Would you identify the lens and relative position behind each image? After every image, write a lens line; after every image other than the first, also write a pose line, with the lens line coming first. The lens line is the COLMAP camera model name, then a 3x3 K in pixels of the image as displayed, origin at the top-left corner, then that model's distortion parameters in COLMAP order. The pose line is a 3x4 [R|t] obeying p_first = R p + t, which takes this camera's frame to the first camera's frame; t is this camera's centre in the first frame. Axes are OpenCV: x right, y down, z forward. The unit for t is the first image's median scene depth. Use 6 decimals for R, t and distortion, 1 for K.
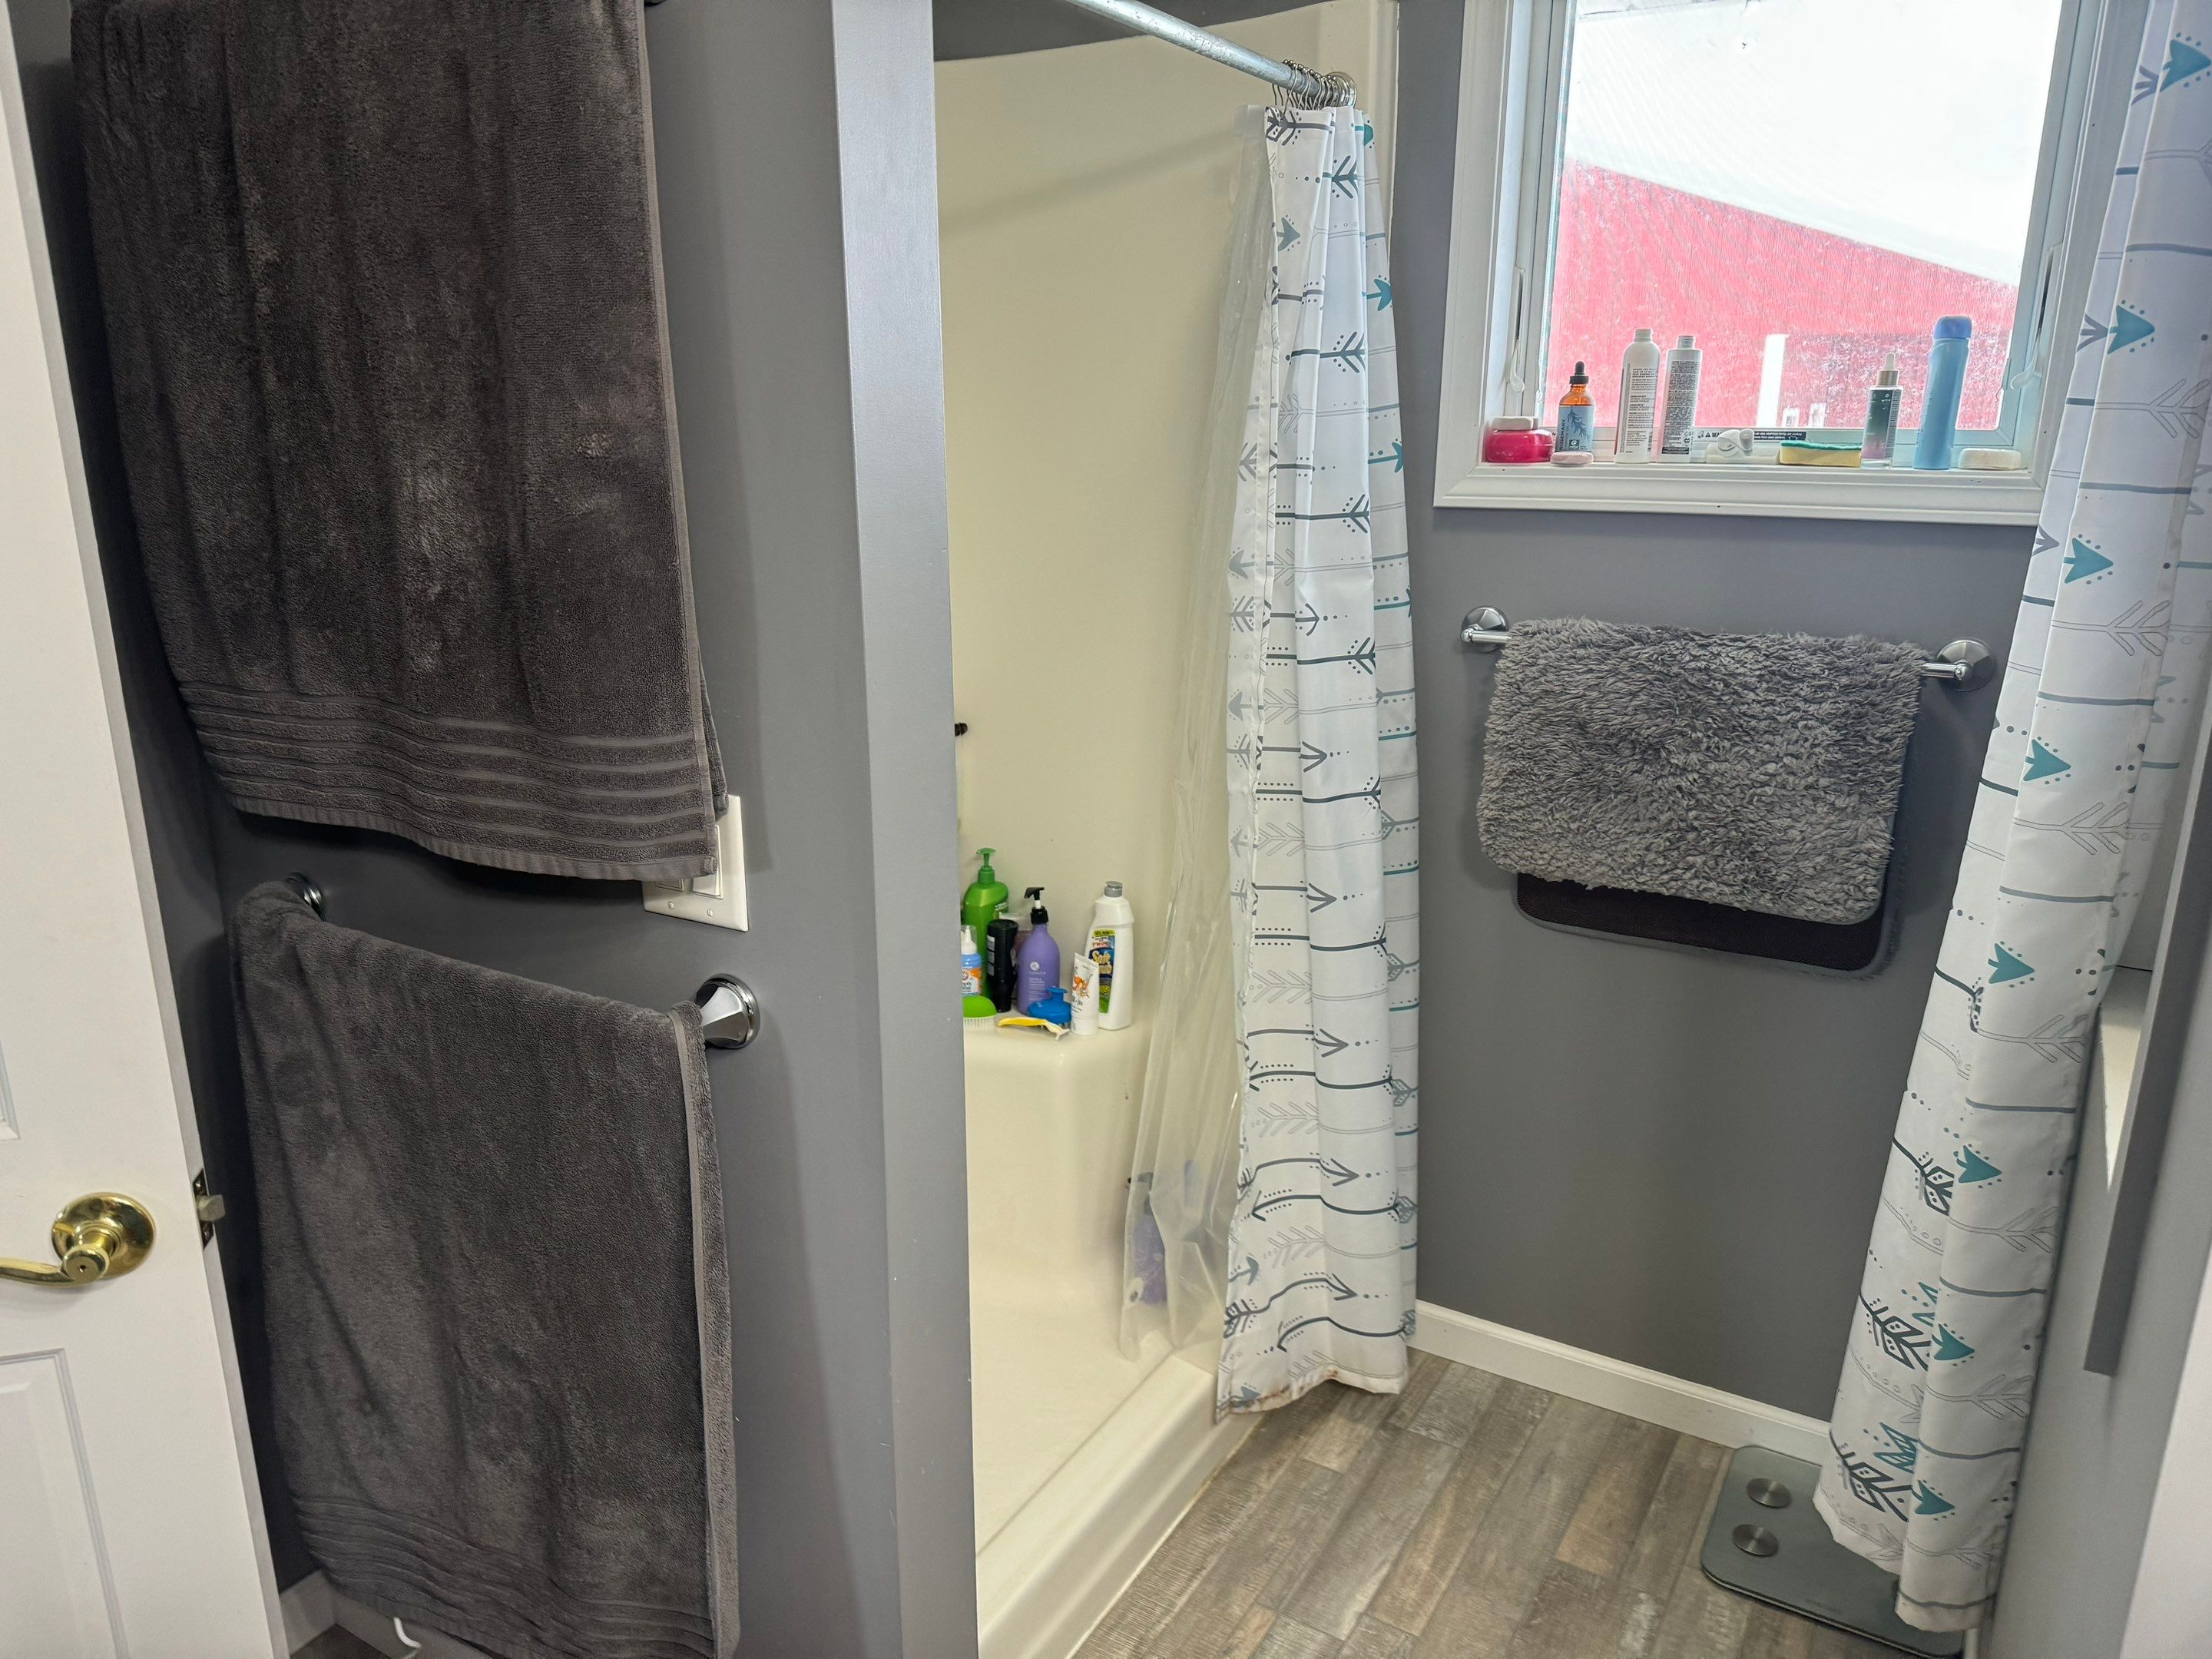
lens RADIAL K [[1500.6, 0, 1103.4], [0, 1500.6, 856.3], [0, 0, 1]] dist [0.060840, -0.104875]
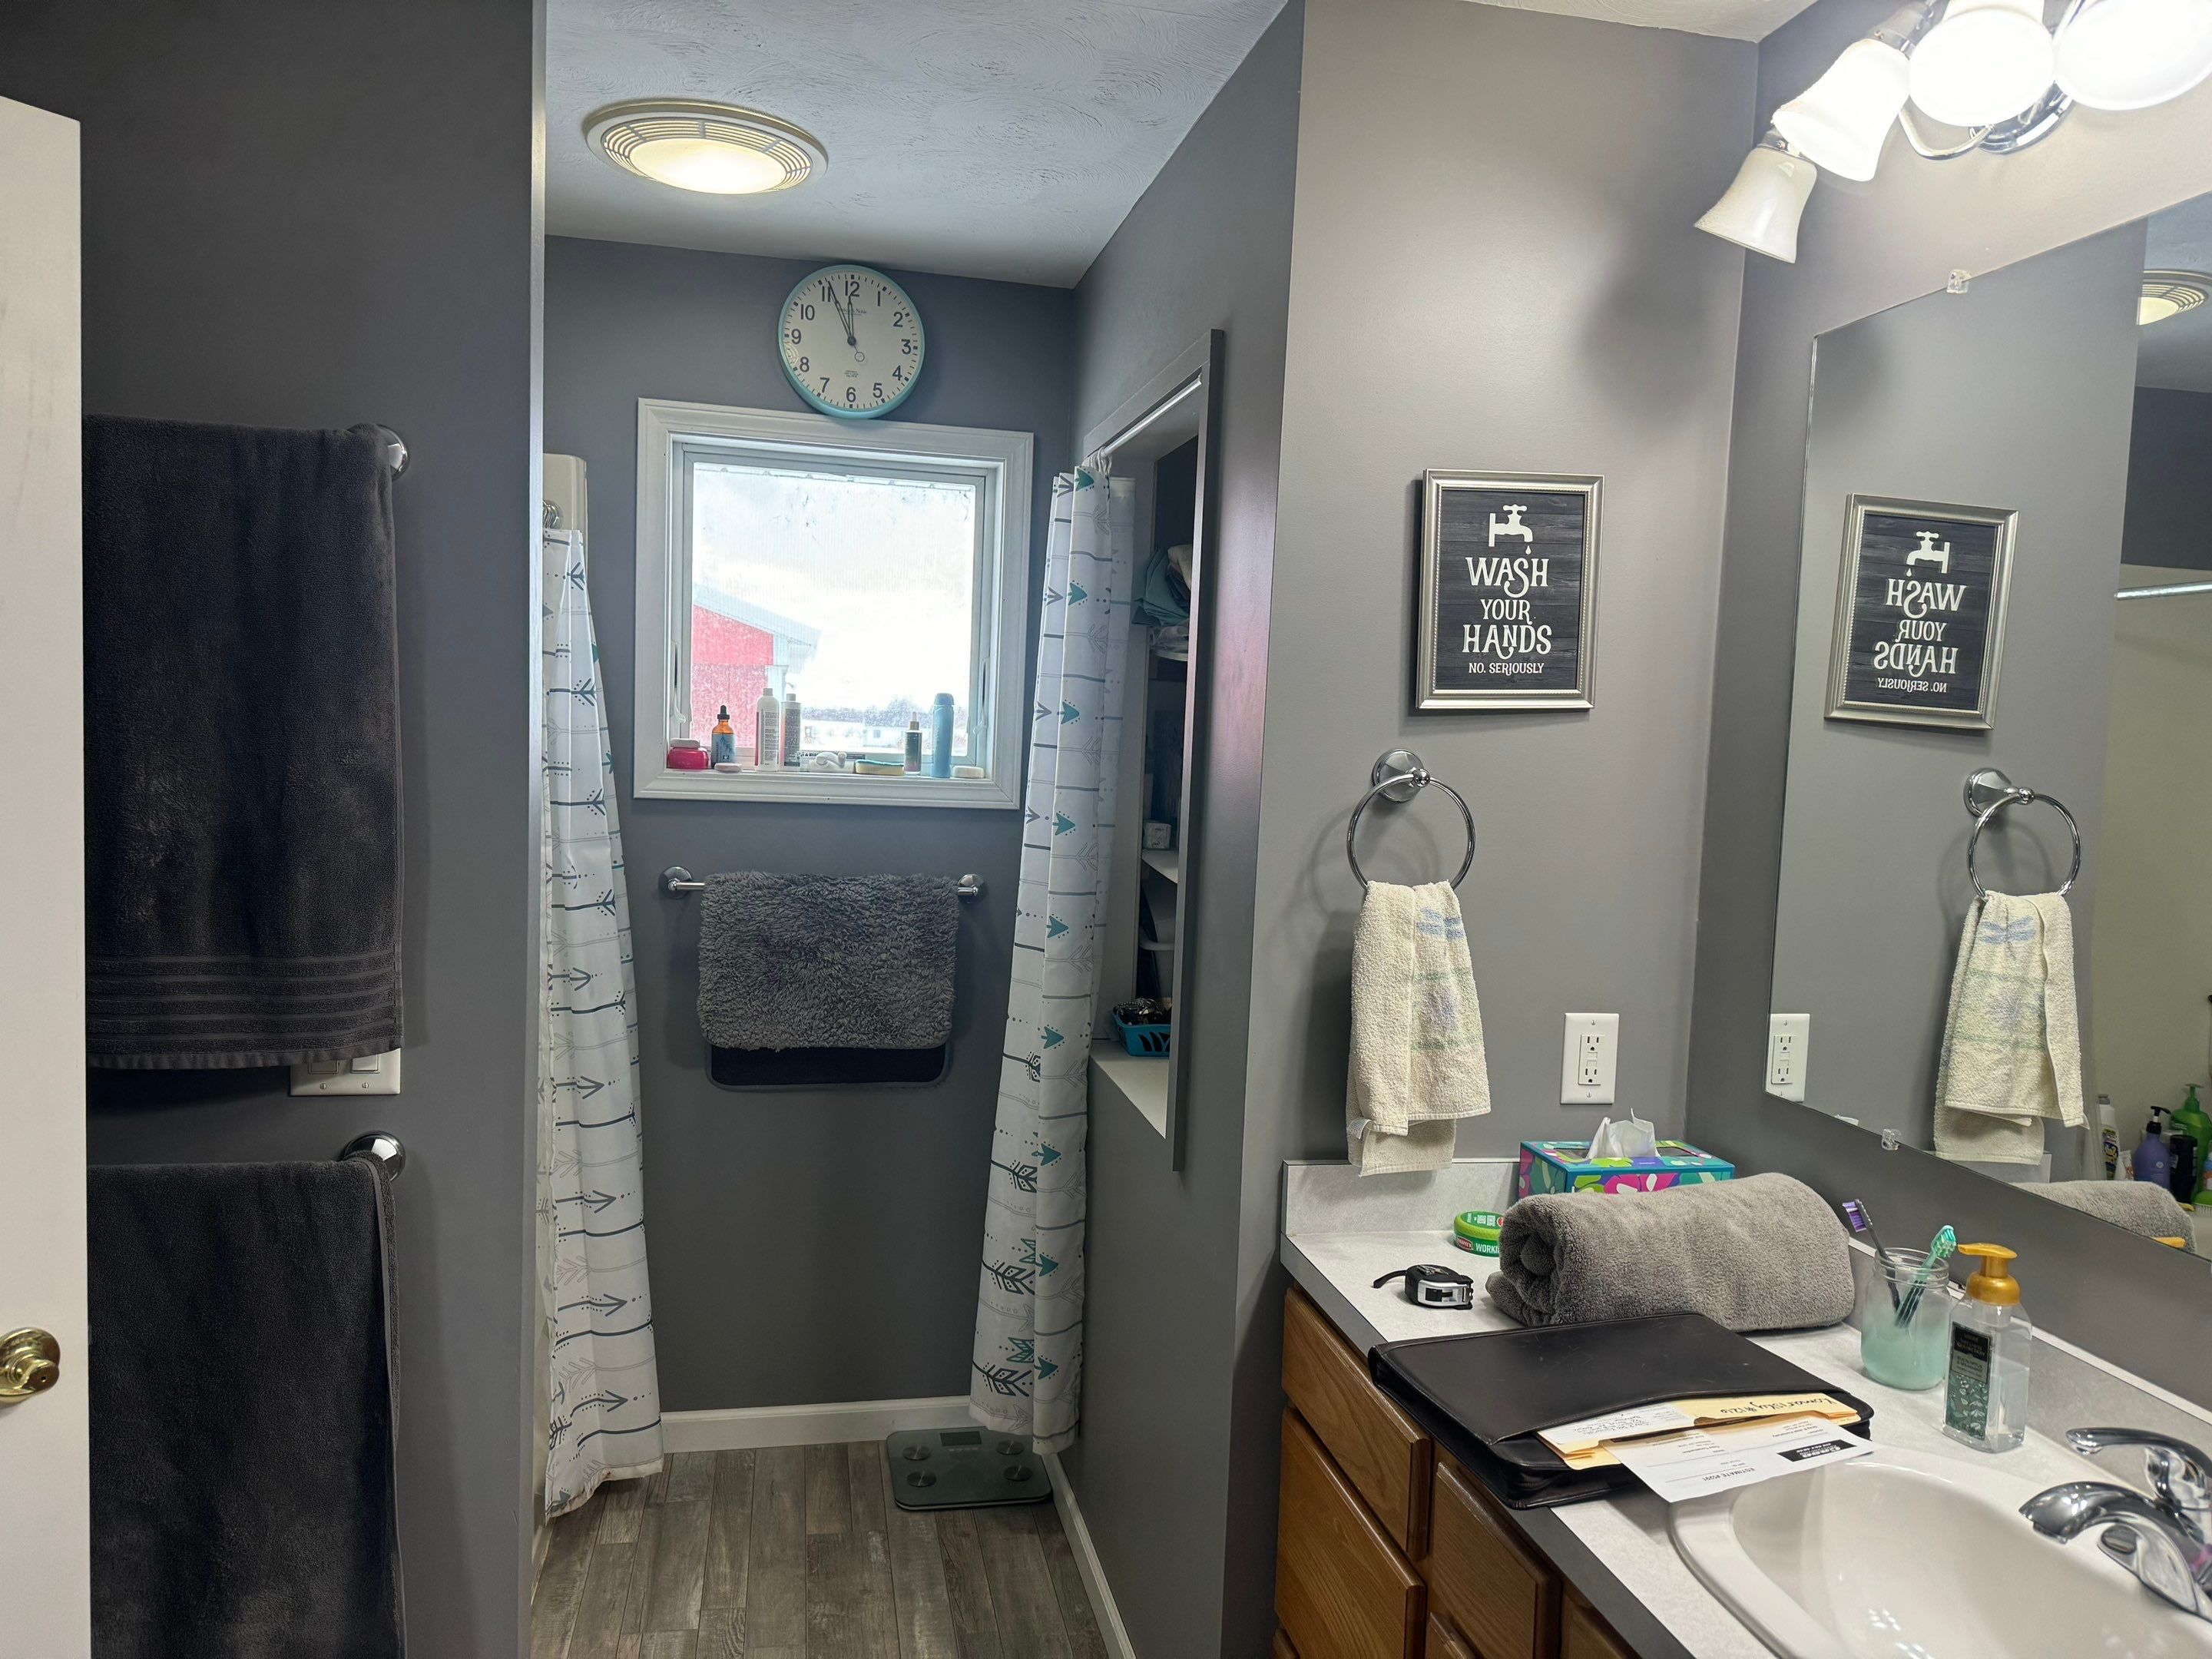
lens RADIAL K [[1526.6, 0, 1111.8], [0, 1526.6, 857.8], [0, 0, 1]] dist [0.004012, -0.264504]
pose [[0.712966, -0.024908, 0.700756, -0.519965], [0.157493, 0.979523, -0.125420, 0.080498], [-0.683282, 0.199785, 0.702290, -0.328842]]
